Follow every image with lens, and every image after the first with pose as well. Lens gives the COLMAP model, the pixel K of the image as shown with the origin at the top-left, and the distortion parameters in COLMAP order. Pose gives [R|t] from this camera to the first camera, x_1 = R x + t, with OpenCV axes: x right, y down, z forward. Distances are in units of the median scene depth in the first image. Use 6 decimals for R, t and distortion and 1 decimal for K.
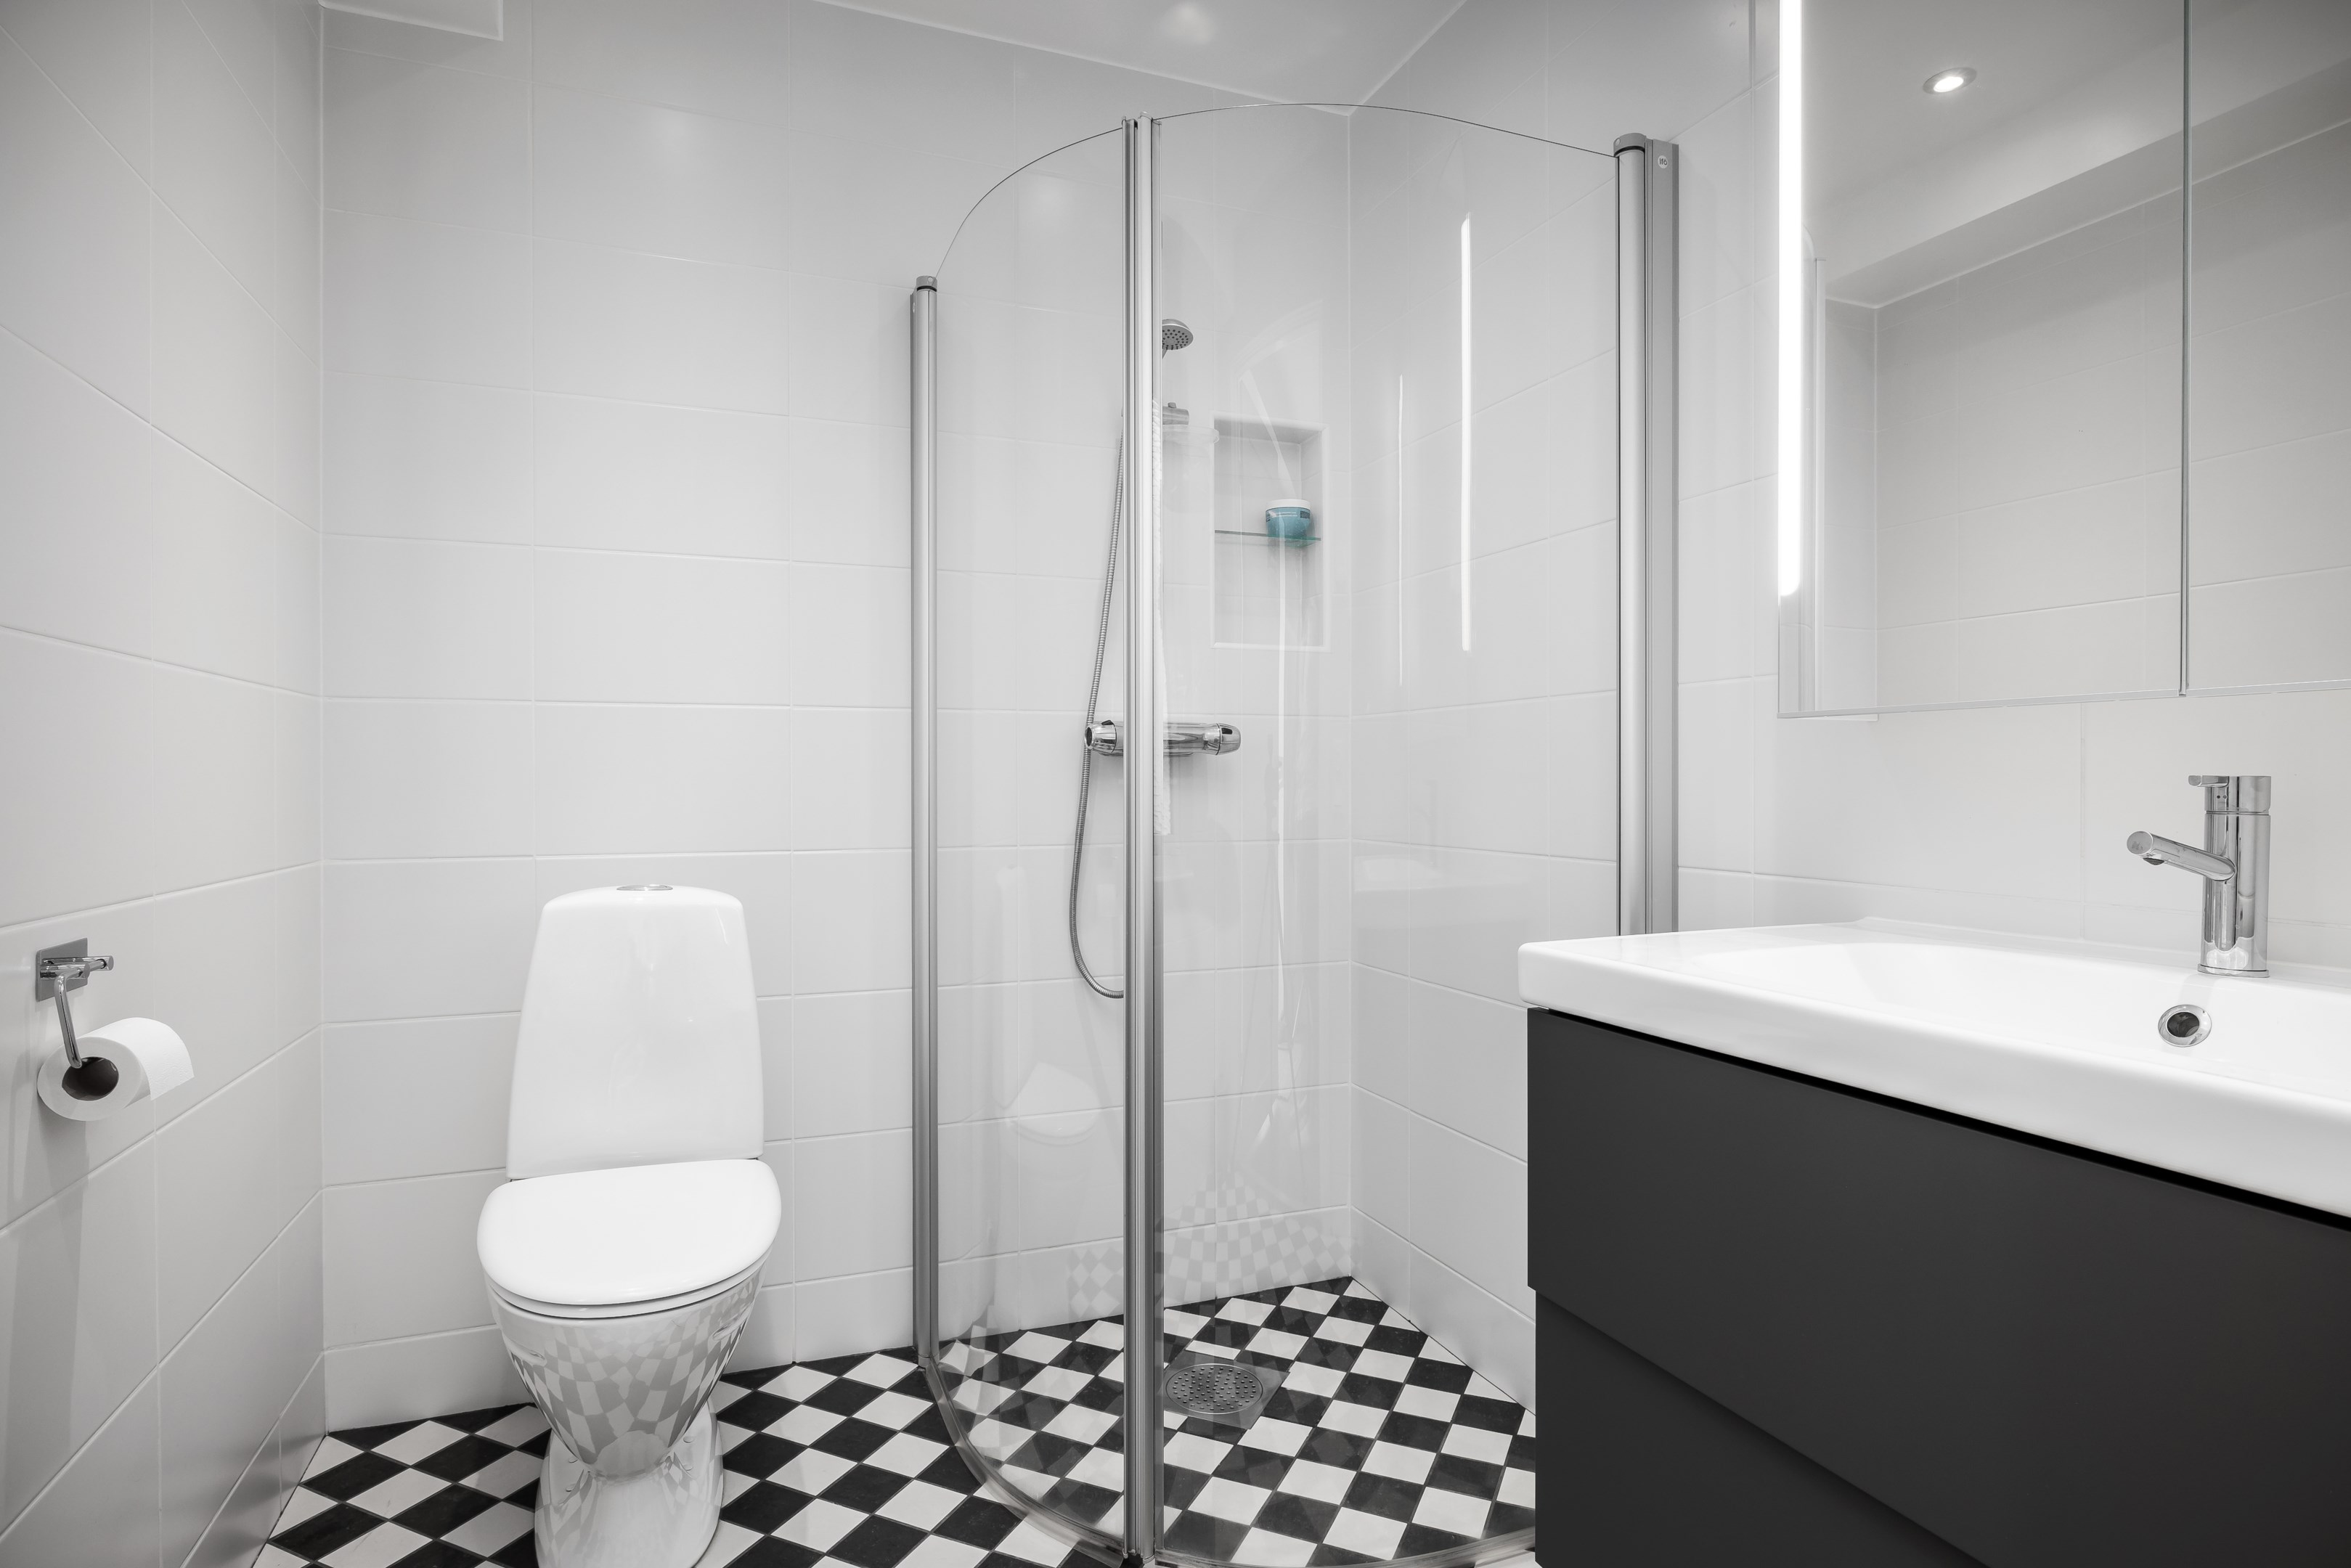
lens RADIAL K [[1205.2, 0, 1175.5], [0, 1205.2, 784.0], [0, 0, 1]] dist [-0.000921, -0.000115]
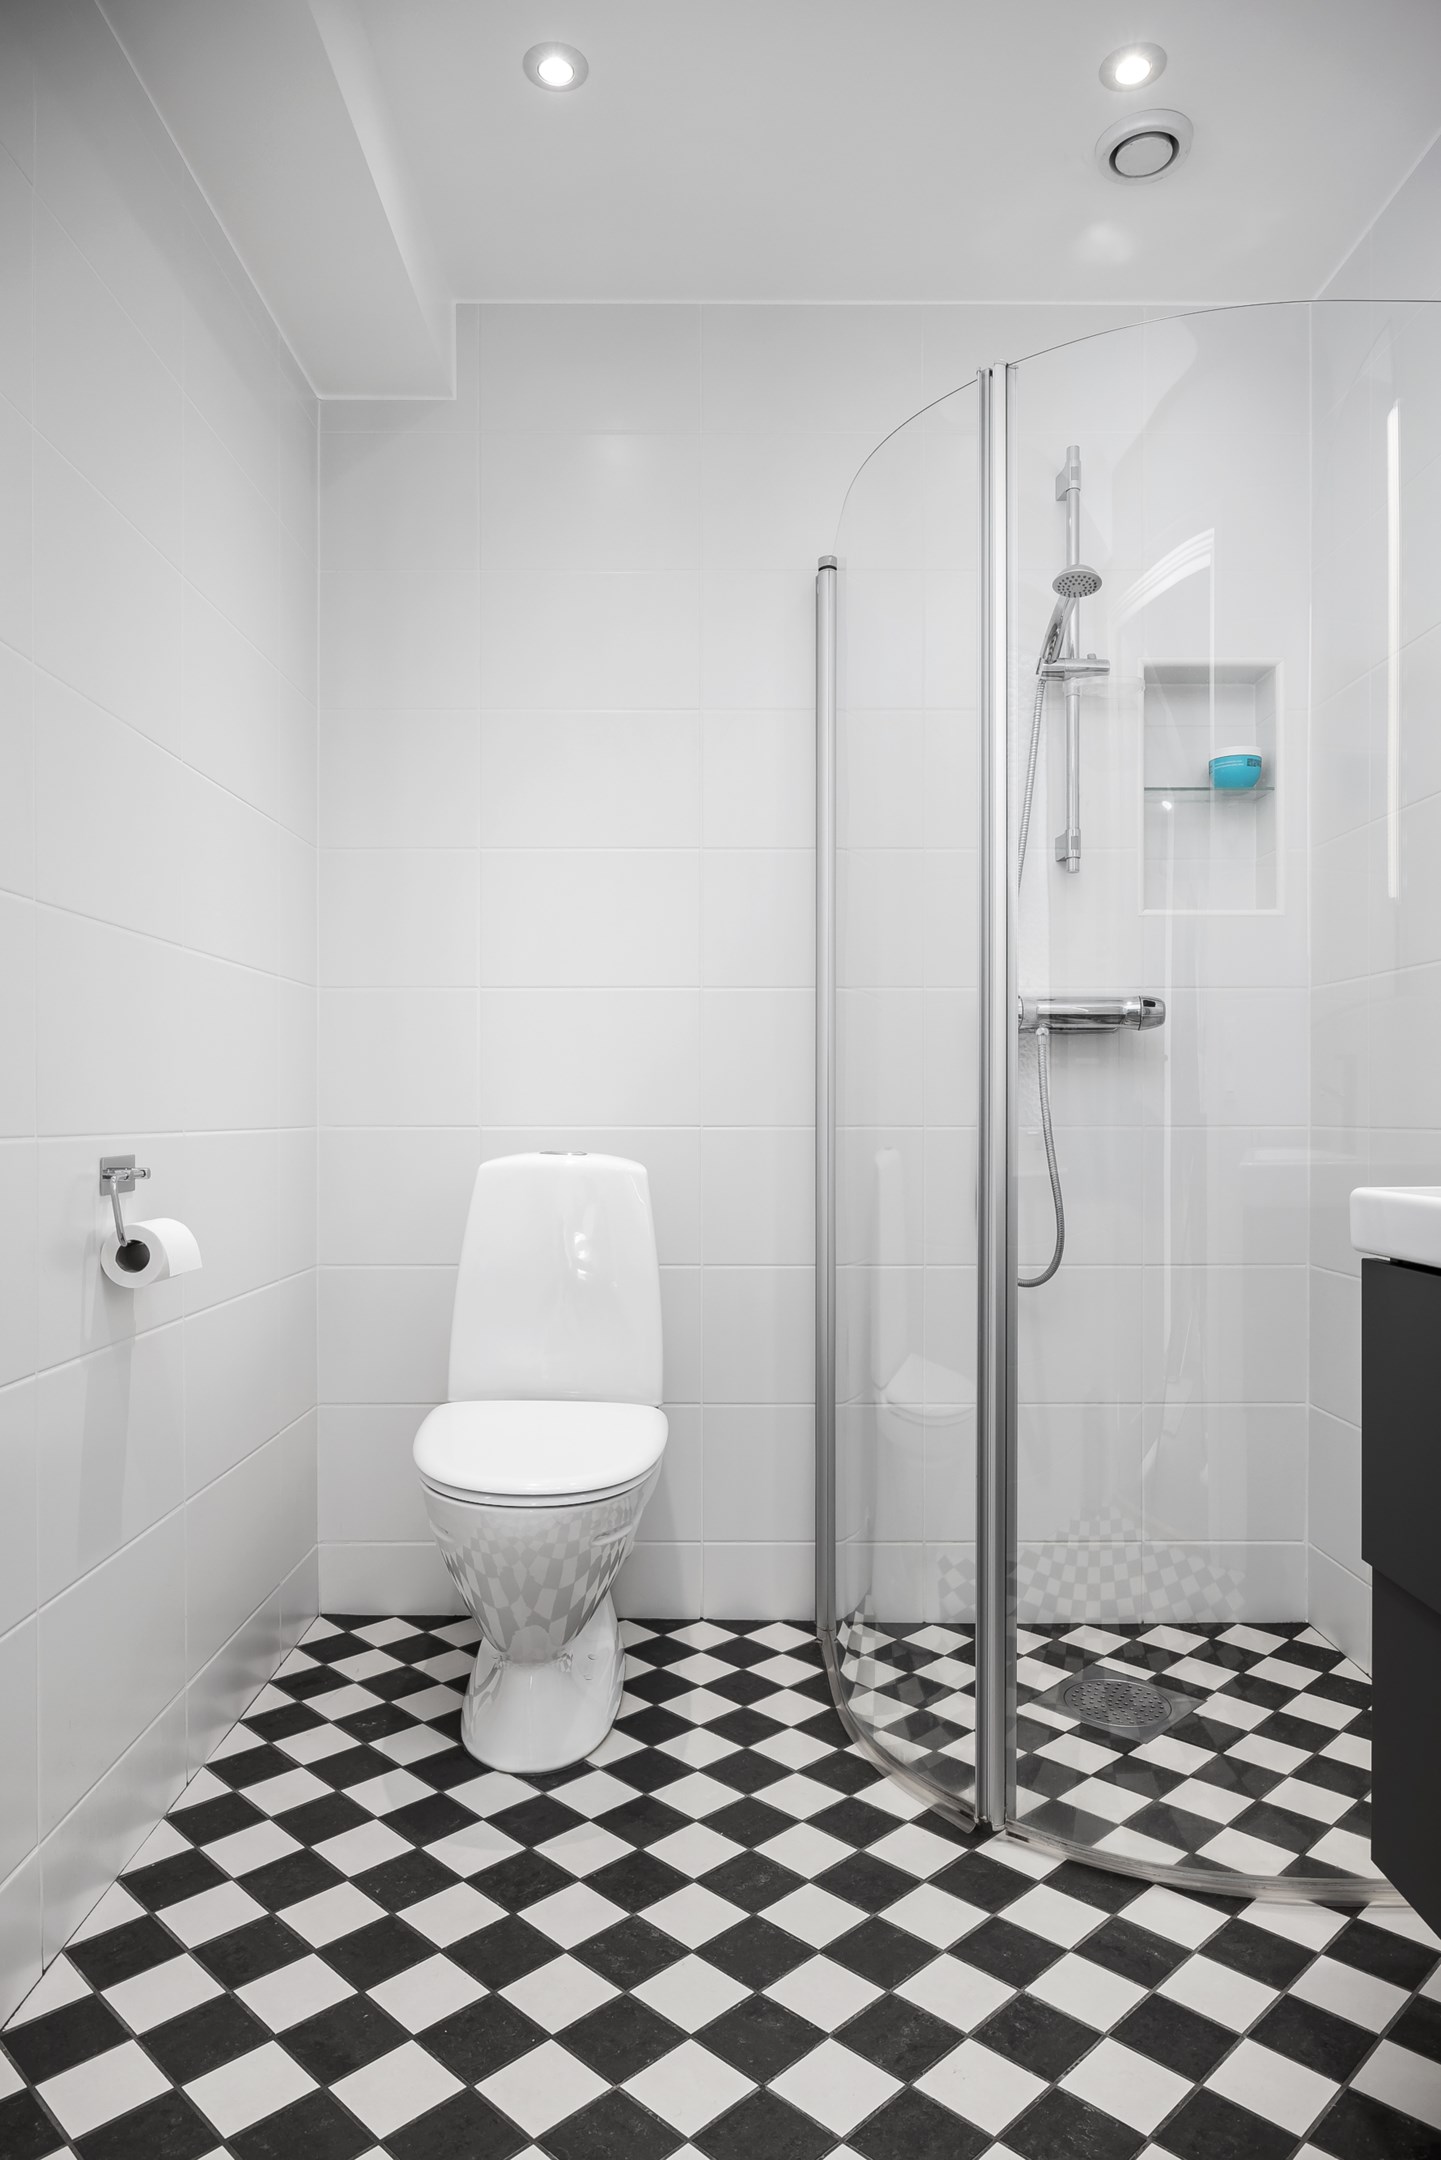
lens RADIAL K [[1334.5, 0, 740.4], [0, 1334.5, 1103.6], [0, 0, 1]] dist [0.000915, 0.000042]
pose [[0.938644, -0.000816, -0.344888, 0.133282], [-0.000409, 0.999994, -0.003477, 0.047973], [0.344888, 0.003404, 0.938638, -0.083486]]
